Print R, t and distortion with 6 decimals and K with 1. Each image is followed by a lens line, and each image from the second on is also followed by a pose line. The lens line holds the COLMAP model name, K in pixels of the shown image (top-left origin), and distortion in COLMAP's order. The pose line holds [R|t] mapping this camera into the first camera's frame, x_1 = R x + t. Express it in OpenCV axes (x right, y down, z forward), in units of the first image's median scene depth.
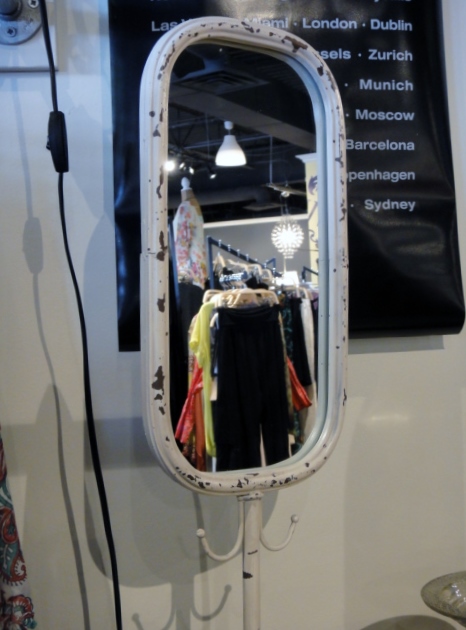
lens RADIAL K [[869.3, 0, 232.8], [0, 869.3, 312.2], [0, 0, 1]] dist [-0.001440, 0.000000]
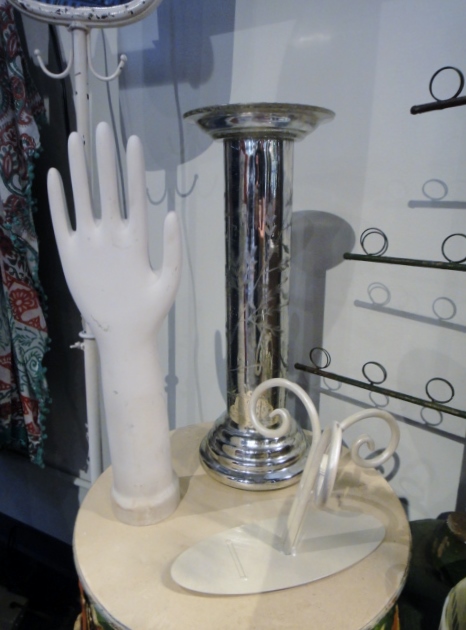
lens RADIAL K [[452.9, 0, 235.4], [0, 452.9, 314.2], [0, 0, 1]] dist [-0.001029, -0.005619]
pose [[0.824781, 0.205430, -0.526815, 0.532617], [-0.047443, 0.953527, 0.297549, 0.325888], [0.563458, -0.220419, 0.796198, 0.391394]]
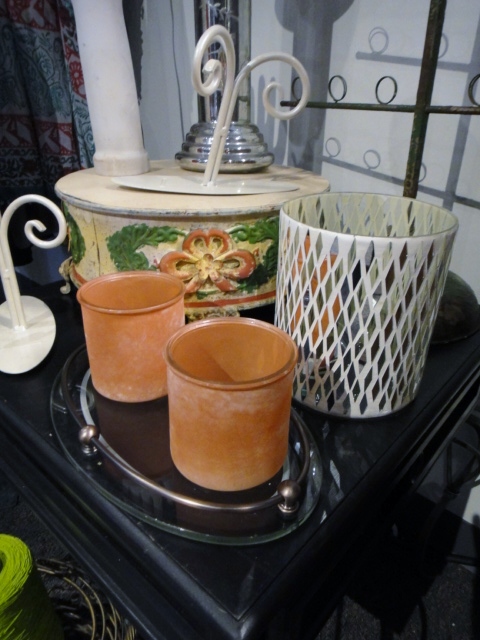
lens RADIAL K [[460.1, 0, 236.5], [0, 460.1, 316.2], [0, 0, 1]] dist [-0.001029, -0.005619]
pose [[0.639612, 0.384287, -0.665747, 0.846181], [-0.047494, 0.884173, 0.464739, 0.556452], [0.767229, -0.265634, 0.583779, 0.381459]]
